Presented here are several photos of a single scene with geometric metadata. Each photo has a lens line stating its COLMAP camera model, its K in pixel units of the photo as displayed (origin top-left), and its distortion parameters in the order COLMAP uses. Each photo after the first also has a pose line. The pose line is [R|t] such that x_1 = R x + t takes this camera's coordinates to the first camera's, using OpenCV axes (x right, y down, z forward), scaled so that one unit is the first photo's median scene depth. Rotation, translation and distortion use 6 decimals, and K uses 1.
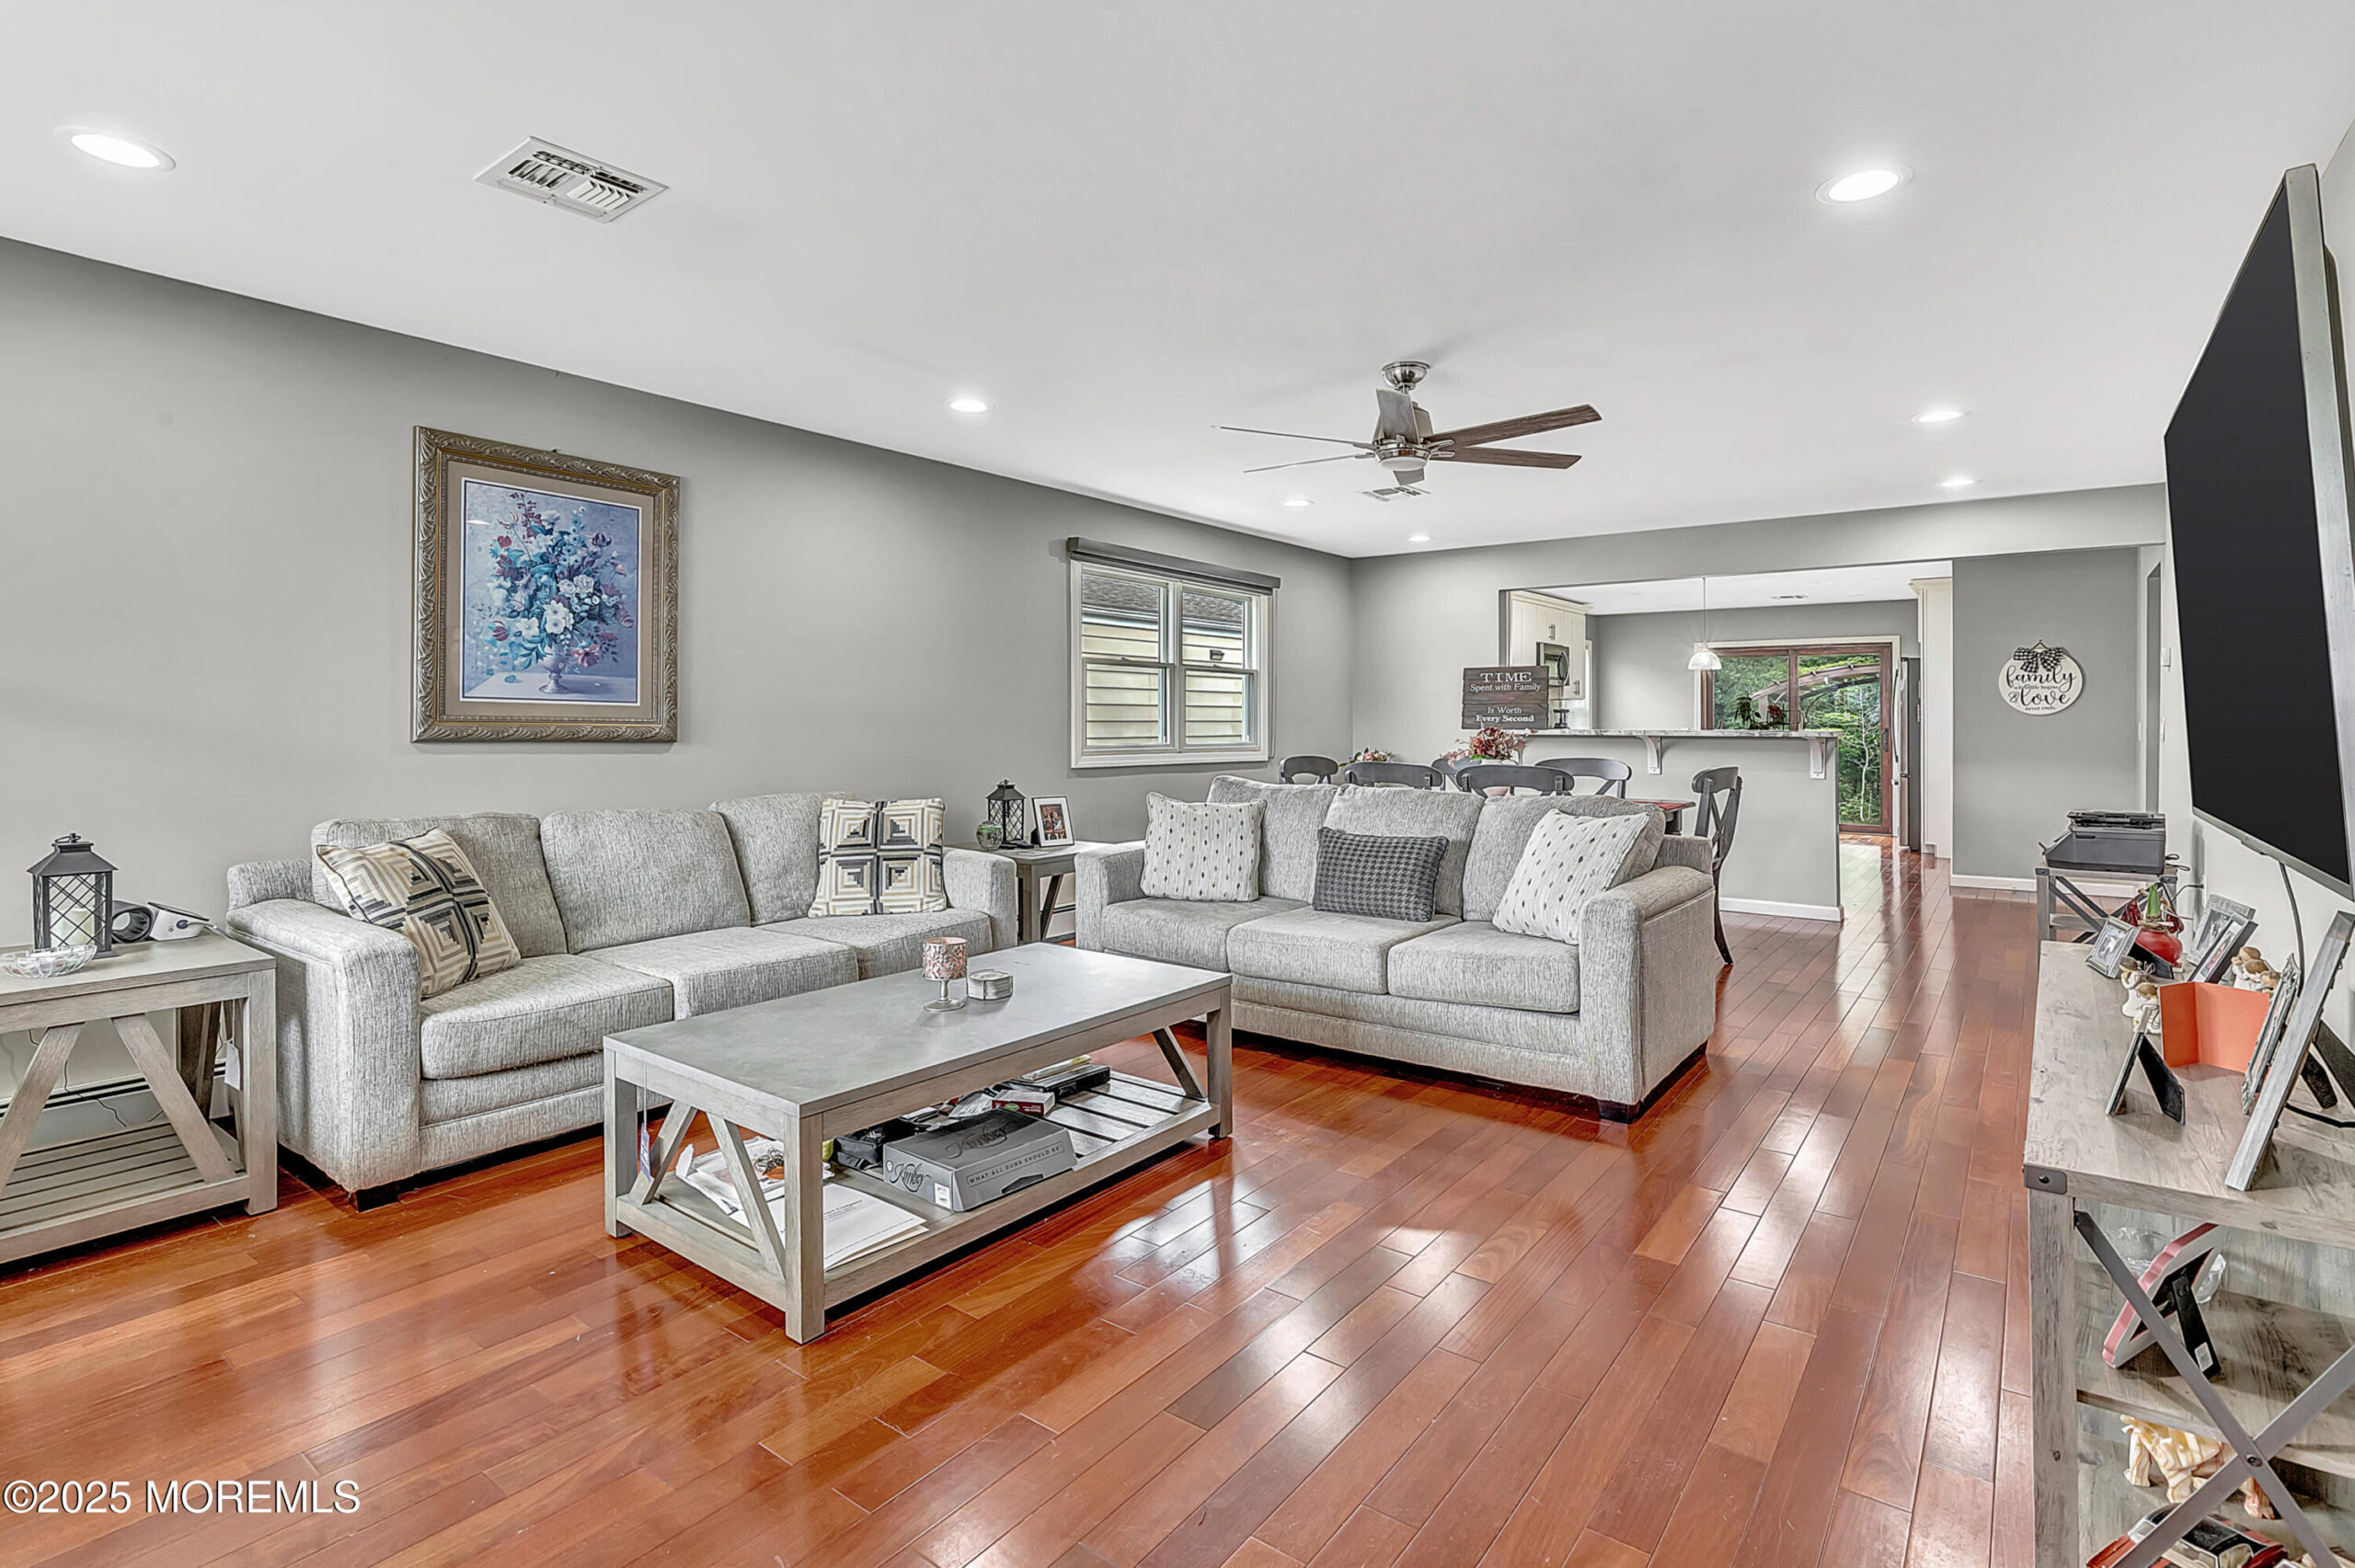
lens RADIAL K [[1128.1, 0, 1139.5], [0, 1128.1, 706.5], [0, 0, 1]] dist [-0.002994, -0.000512]
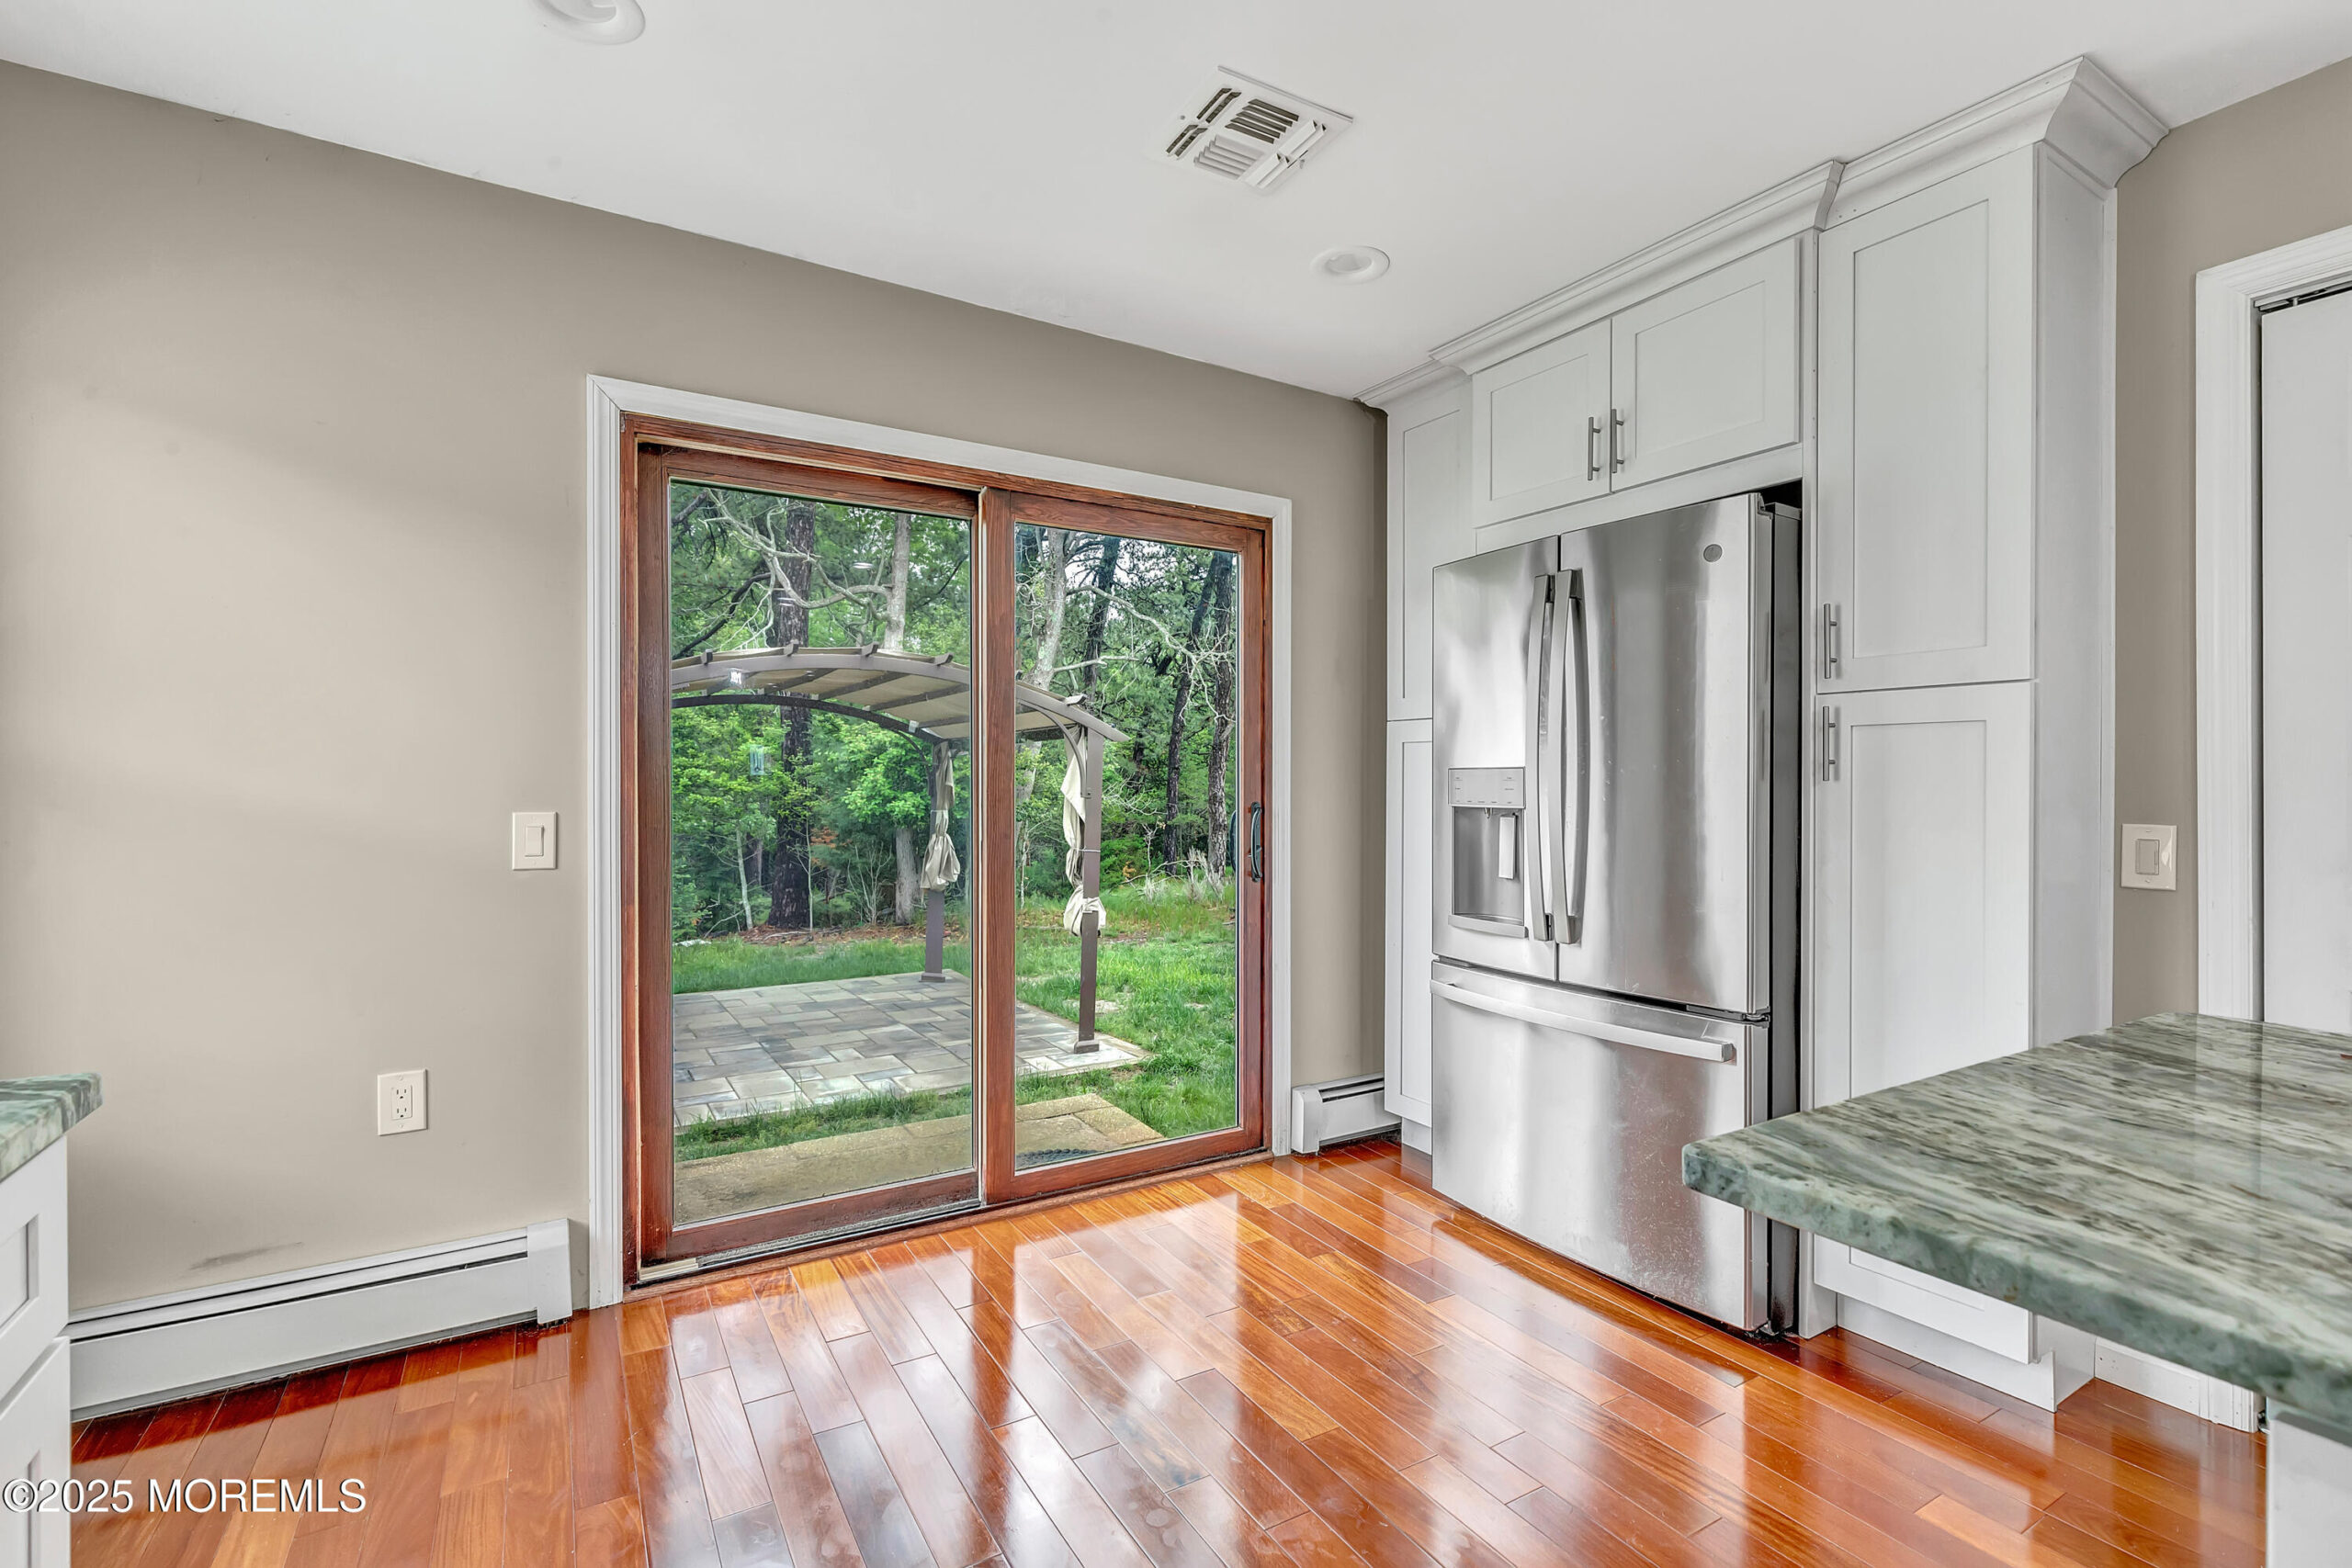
lens RADIAL K [[1079.0, 0, 1215.2], [0, 1079.0, 788.4], [0, 0, 1]] dist [0.006042, -0.000283]
pose [[0.336430, -0.006128, 0.941688, 1.030594], [-0.014426, 0.999828, 0.011661, 0.035826], [-0.941598, -0.017508, 0.336284, 2.458860]]
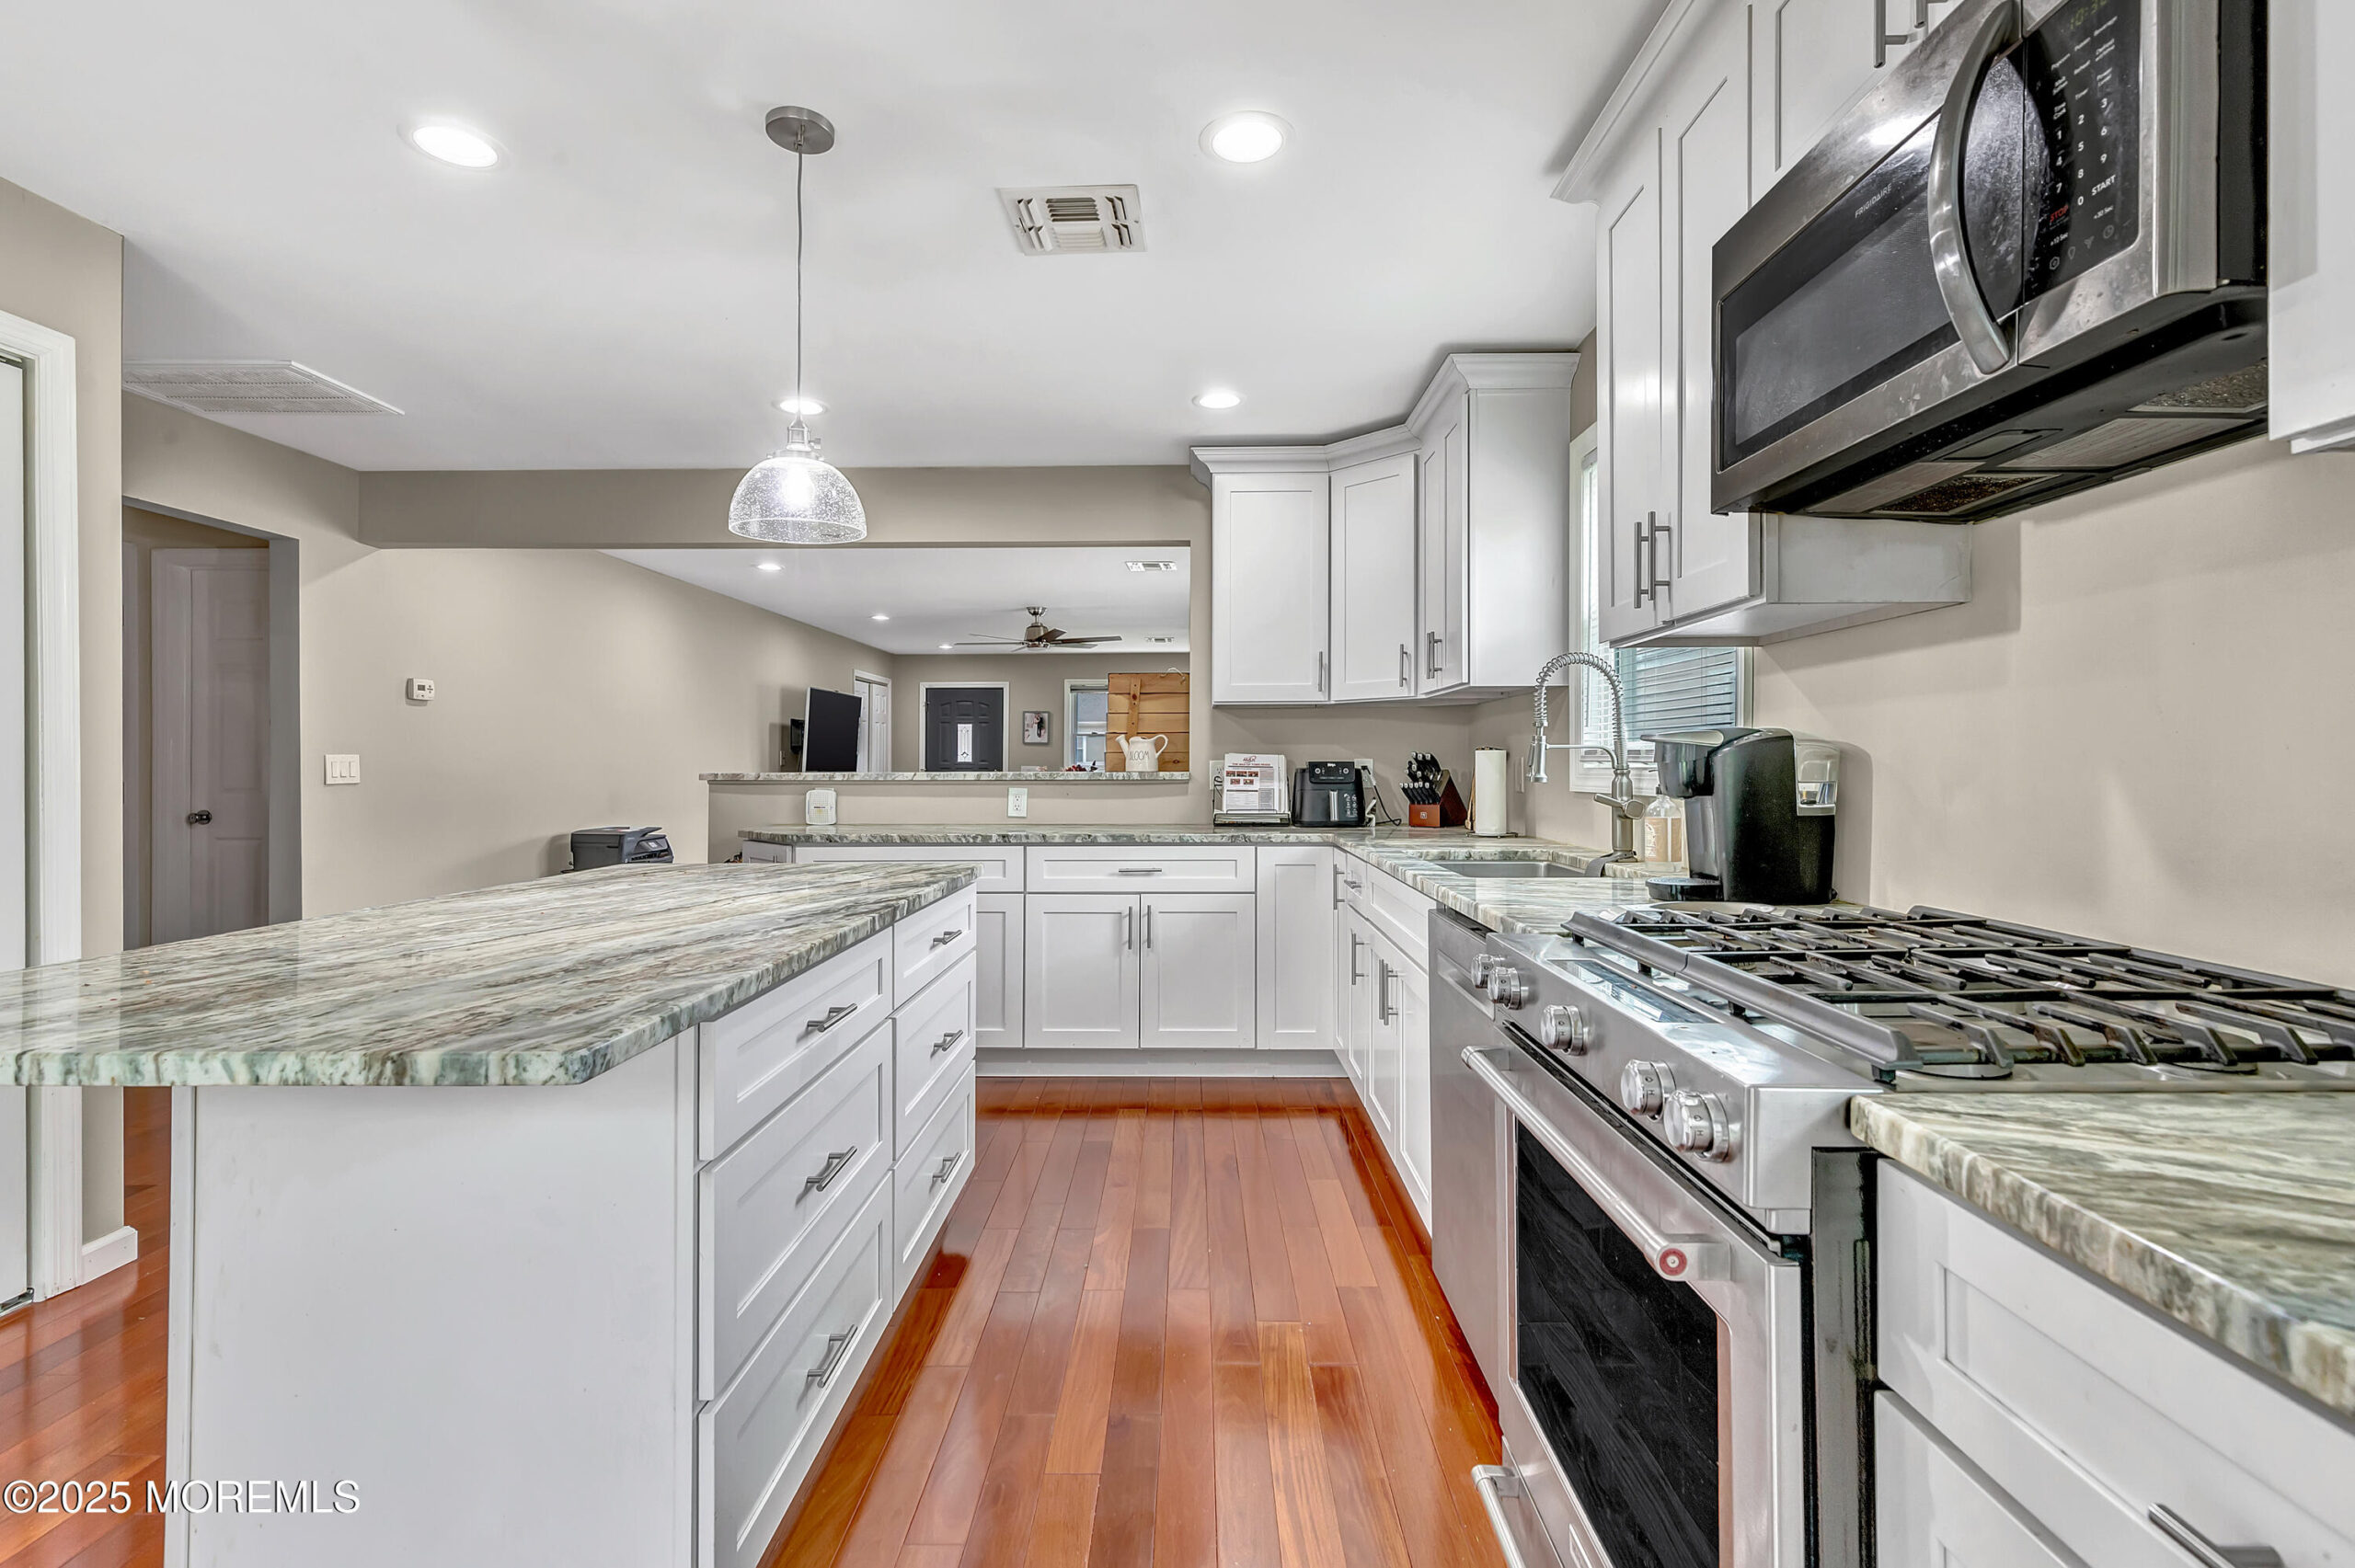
lens RADIAL K [[1095.7, 0, 1179.1], [0, 1095.7, 737.4], [0, 0, 1]] dist [0.003186, -0.000132]
pose [[-0.790326, -0.012396, -0.612561, 1.267623], [0.009878, 0.999408, -0.032969, 0.040074], [0.612607, -0.032107, -0.789735, 2.709710]]
